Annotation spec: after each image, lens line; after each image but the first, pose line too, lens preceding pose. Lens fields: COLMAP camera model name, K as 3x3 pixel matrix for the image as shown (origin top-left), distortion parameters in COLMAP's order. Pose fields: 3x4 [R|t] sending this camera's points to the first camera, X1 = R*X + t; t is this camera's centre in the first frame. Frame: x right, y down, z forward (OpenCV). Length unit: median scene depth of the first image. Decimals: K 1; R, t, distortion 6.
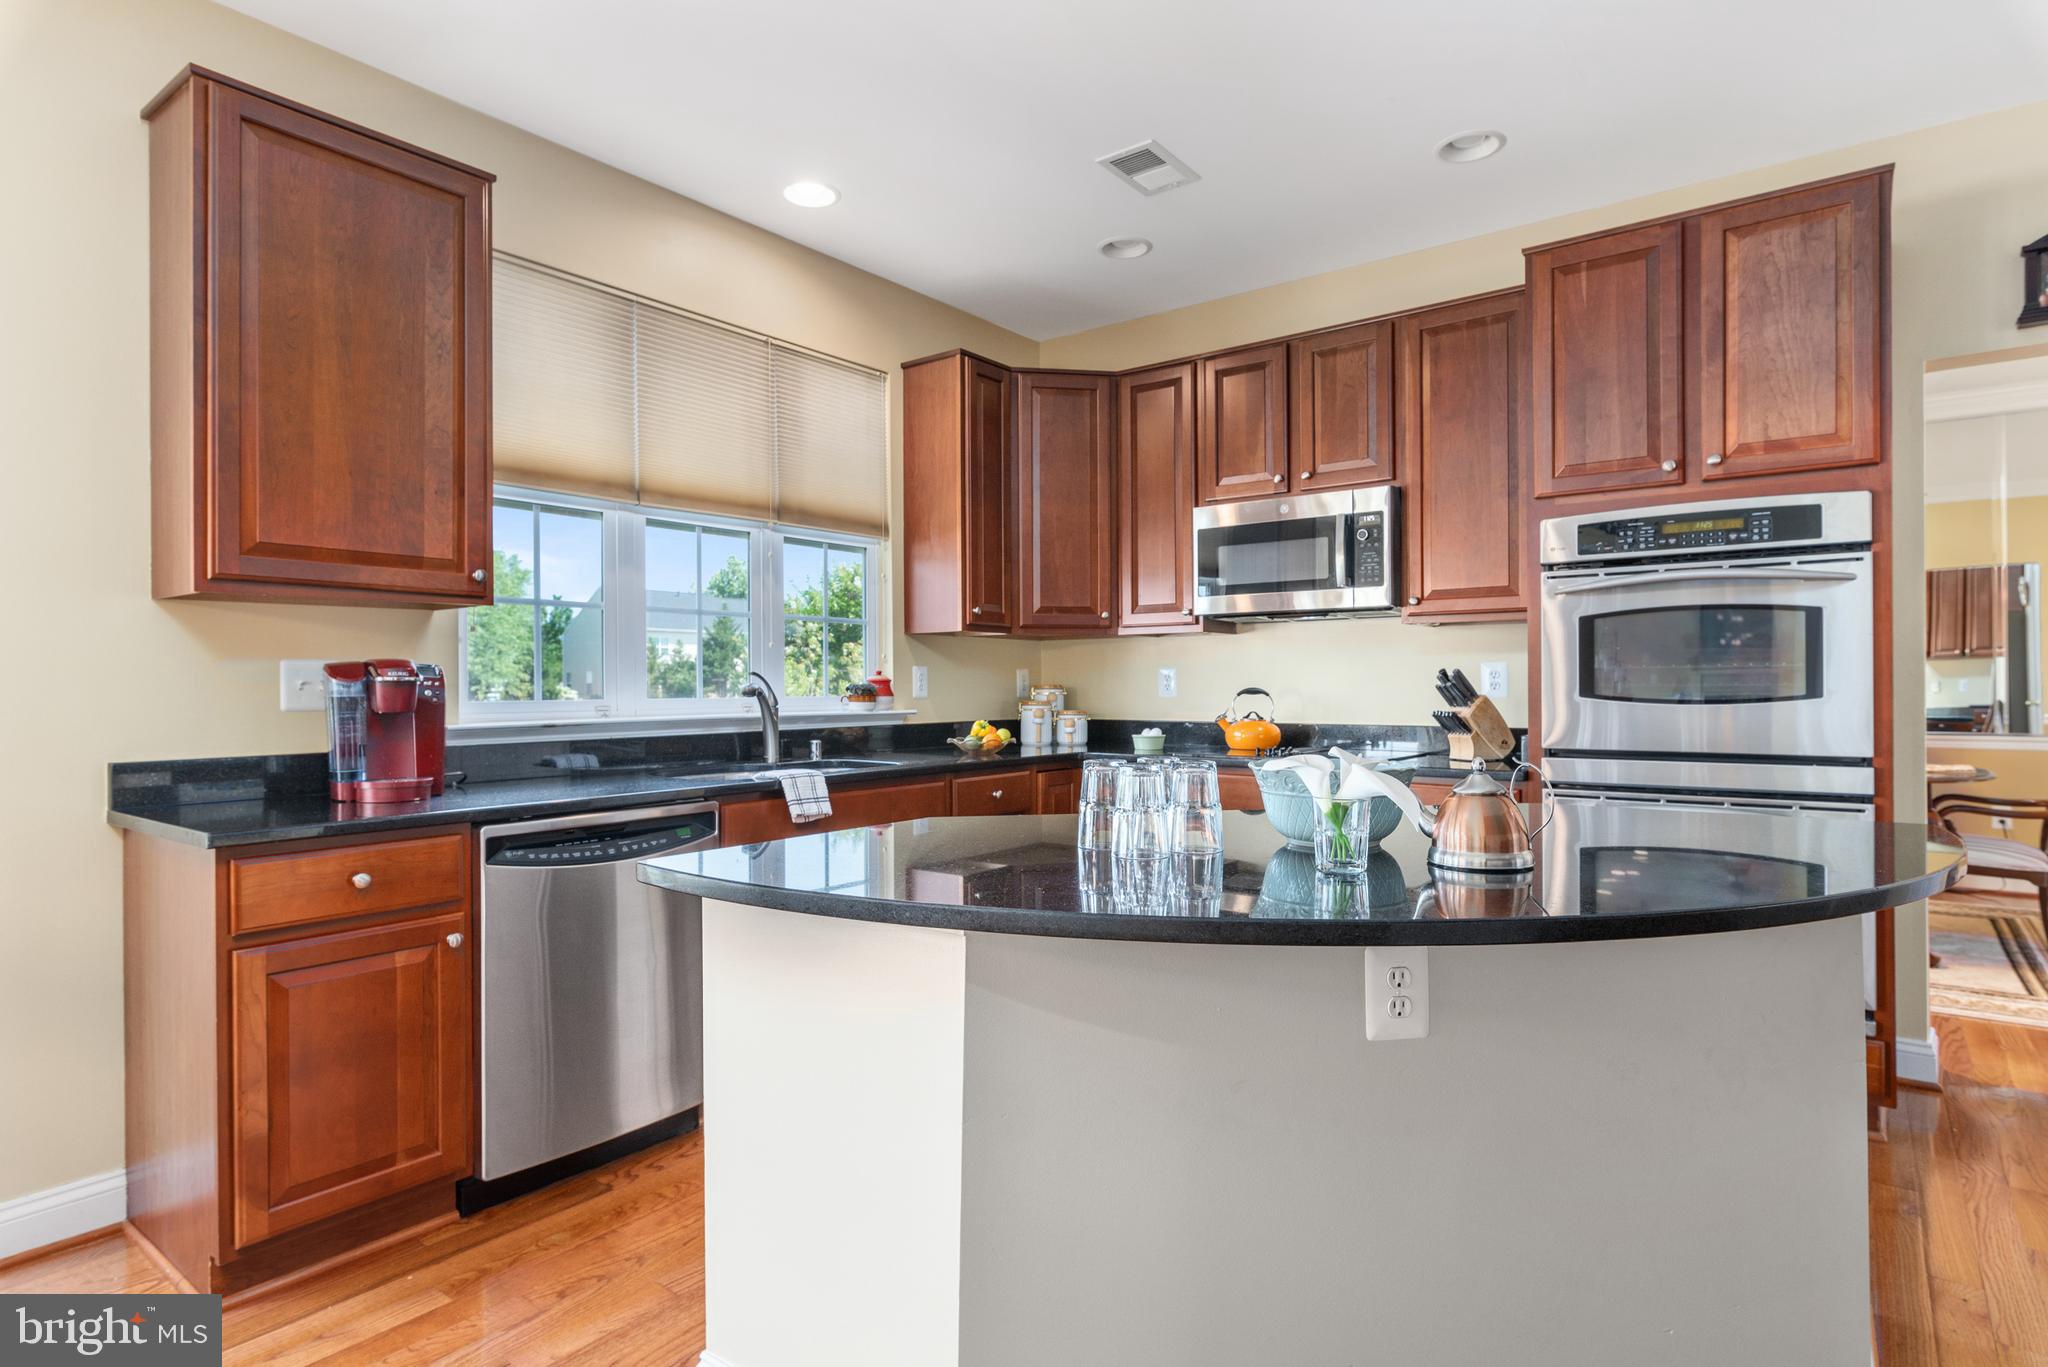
lens RADIAL K [[1102.7, 0, 1030.5], [0, 1102.7, 687.2], [0, 0, 1]] dist [-0.001390, -0.001246]
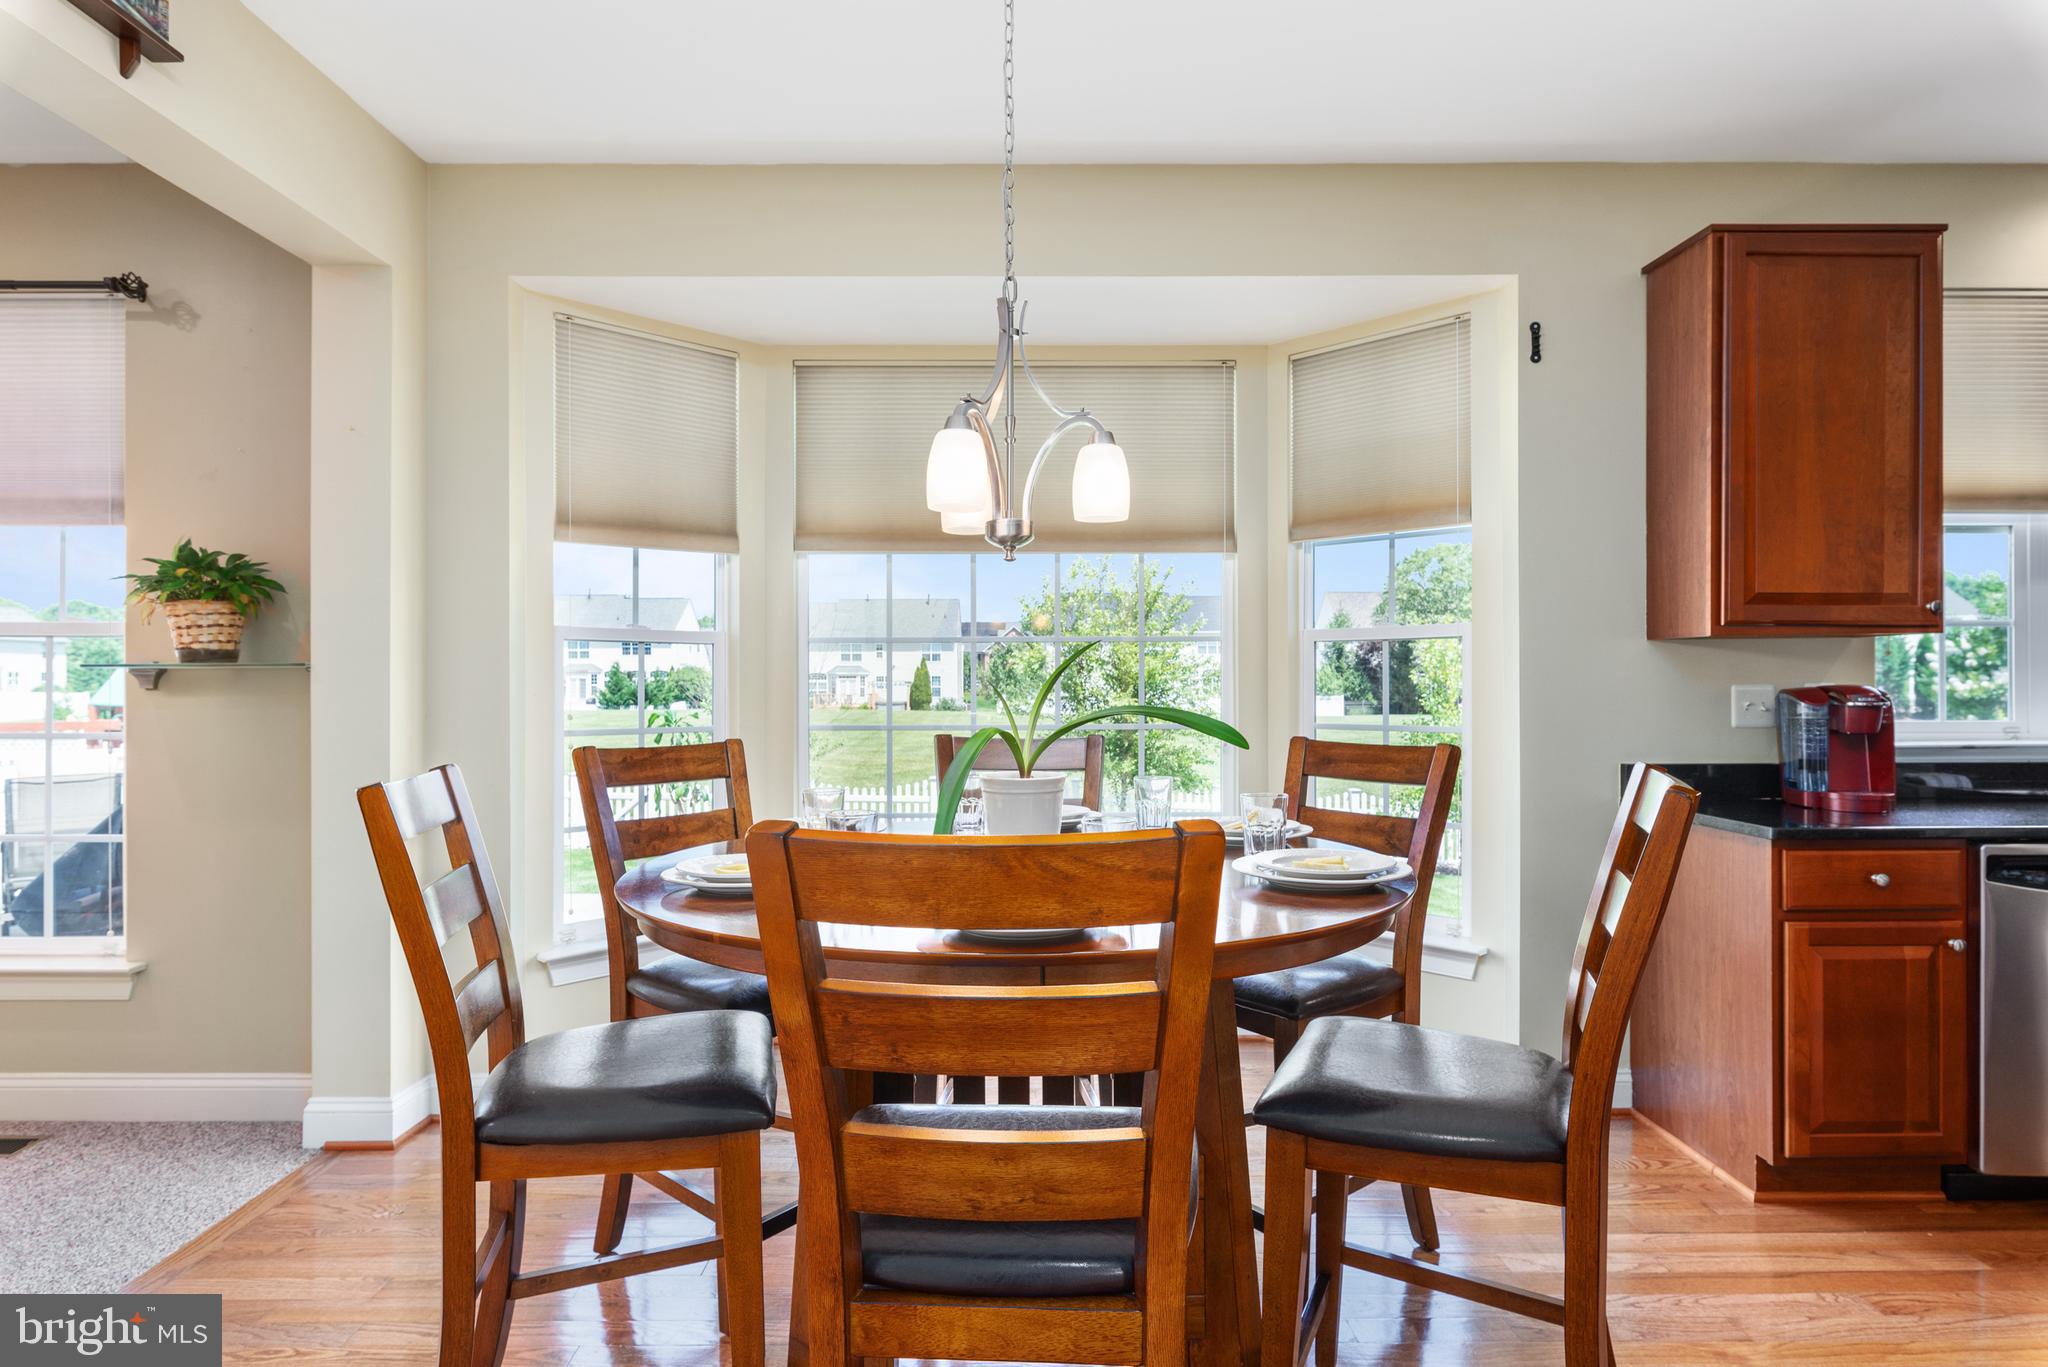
lens RADIAL K [[1145.1, 0, 1024.8], [0, 1145.1, 682.2], [0, 0, 1]] dist [-0.000885, 0.000021]
pose [[0.610986, 0.003610, -0.791633, -0.149677], [-0.003762, 0.999992, 0.001656, -0.024534], [0.791632, 0.001967, 0.610995, -0.345166]]
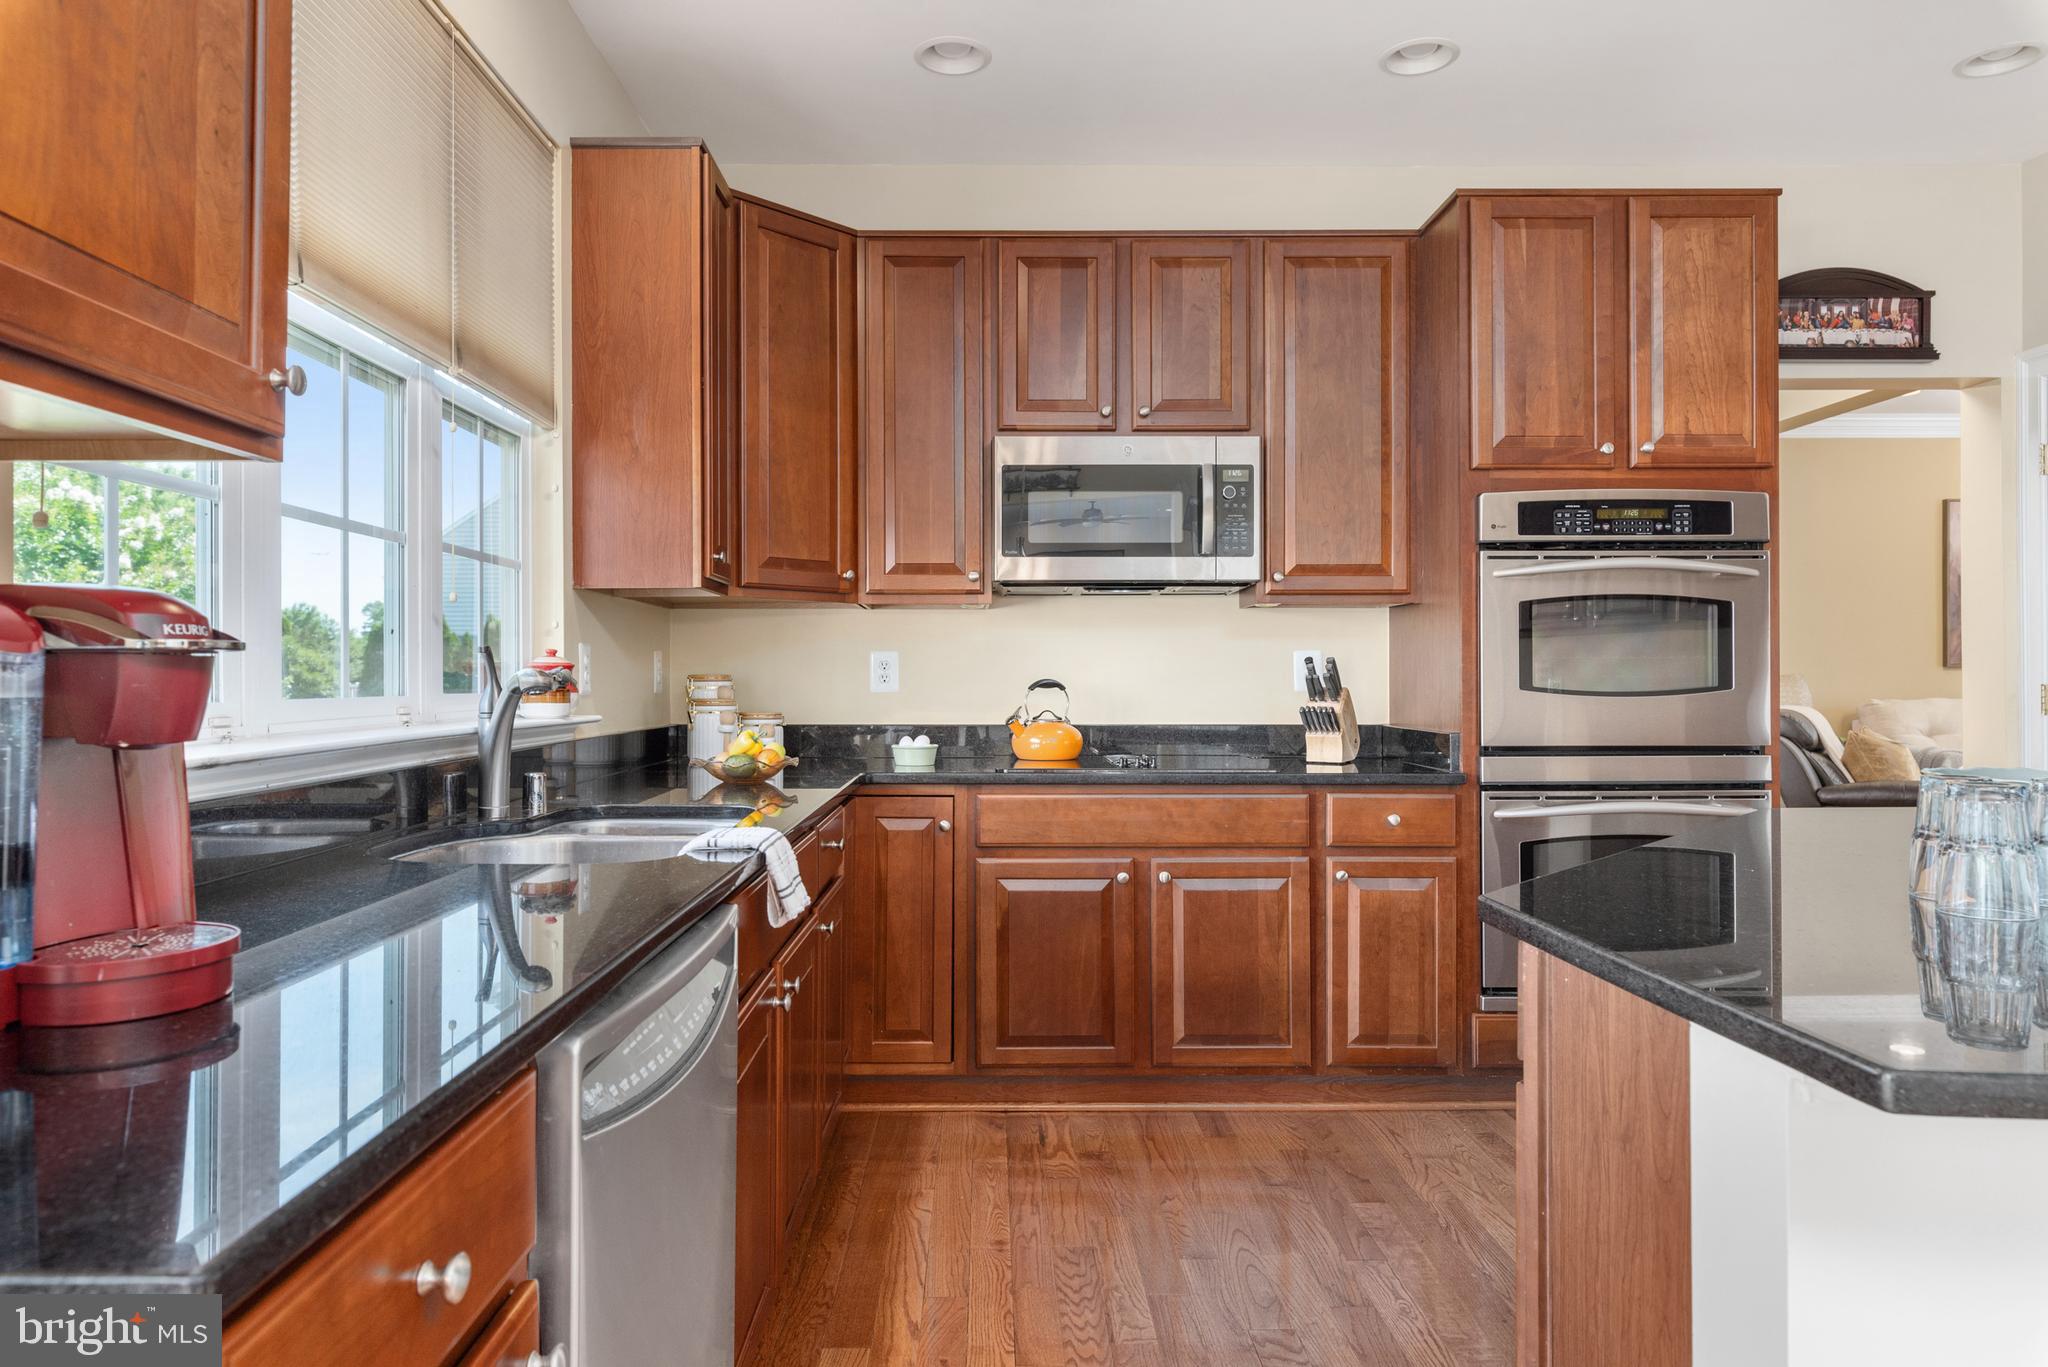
lens RADIAL K [[1276.9, 0, 1021.6], [0, 1276.9, 671.3], [0, 0, 1]] dist [-0.008101, 0.000962]
pose [[0.788371, 0.005556, 0.615175, -0.530723], [-0.000977, 0.999969, -0.007780, 0.002822], [-0.615199, 0.005532, 0.788352, 0.460592]]
